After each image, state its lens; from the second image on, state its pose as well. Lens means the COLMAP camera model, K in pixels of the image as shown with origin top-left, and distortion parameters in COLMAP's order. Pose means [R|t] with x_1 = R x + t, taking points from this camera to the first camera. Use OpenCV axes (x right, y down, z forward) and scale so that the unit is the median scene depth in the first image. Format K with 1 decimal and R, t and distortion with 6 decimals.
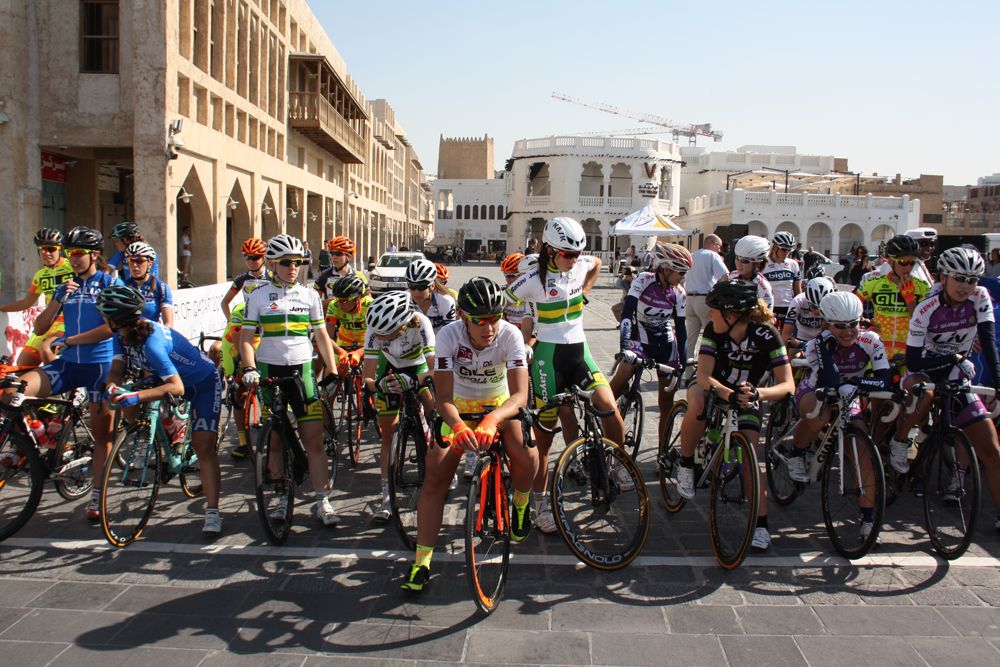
lens RADIAL K [[899.7, 0, 499.5], [0, 899.7, 333.0], [0, 0, 1]] dist [-0.137498, 0.111250]
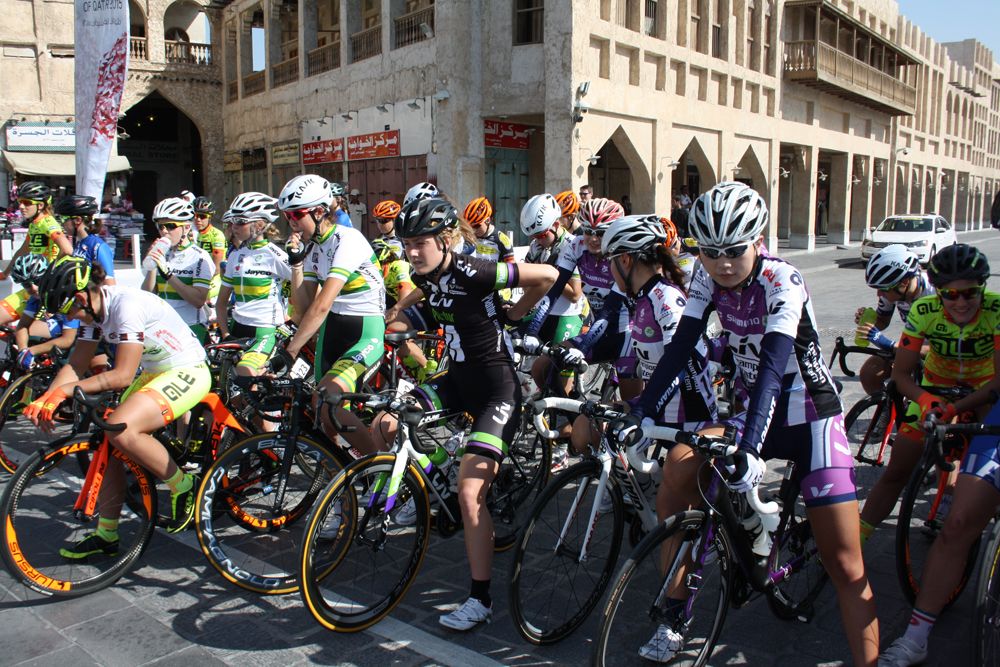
lens RADIAL K [[899.7, 0, 496.7], [0, 899.7, 339.0], [0, 0, 1]] dist [-0.137498, 0.111250]
pose [[0.771505, 0.076069, -0.631659, 0.189255], [-0.045364, 0.996877, 0.064644, -0.009059], [0.634604, -0.021219, 0.772546, 0.121586]]
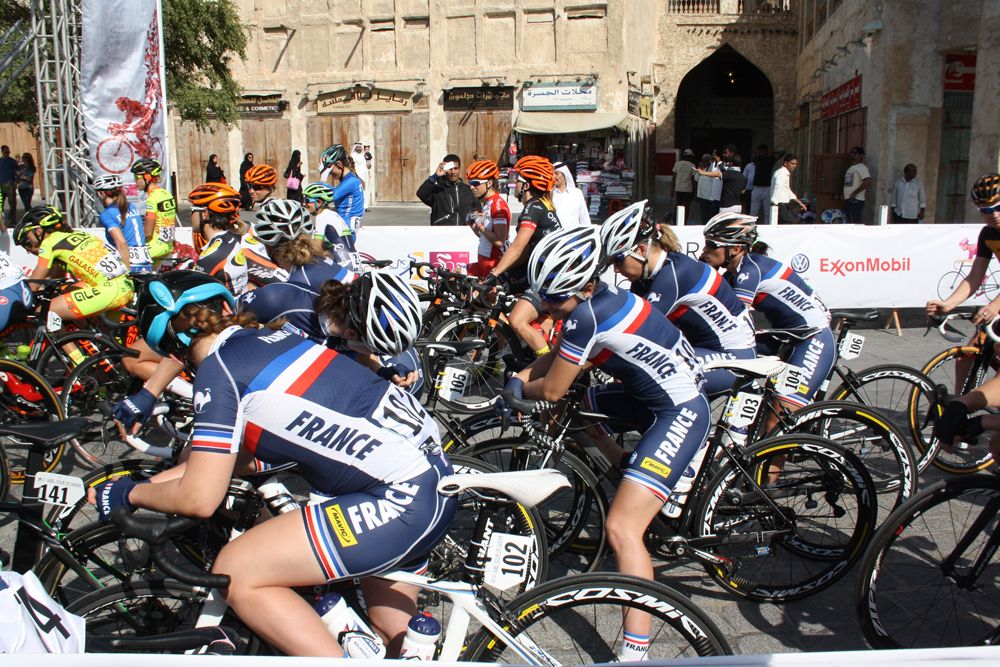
lens RADIAL K [[899.7, 0, 499.3], [0, 899.7, 334.7], [0, 0, 1]] dist [-0.137498, 0.111250]
pose [[0.096798, 0.169829, -0.980708, 0.240217], [-0.089014, 0.982864, 0.161417, -0.043197], [0.991316, 0.071672, 0.110256, 0.456906]]
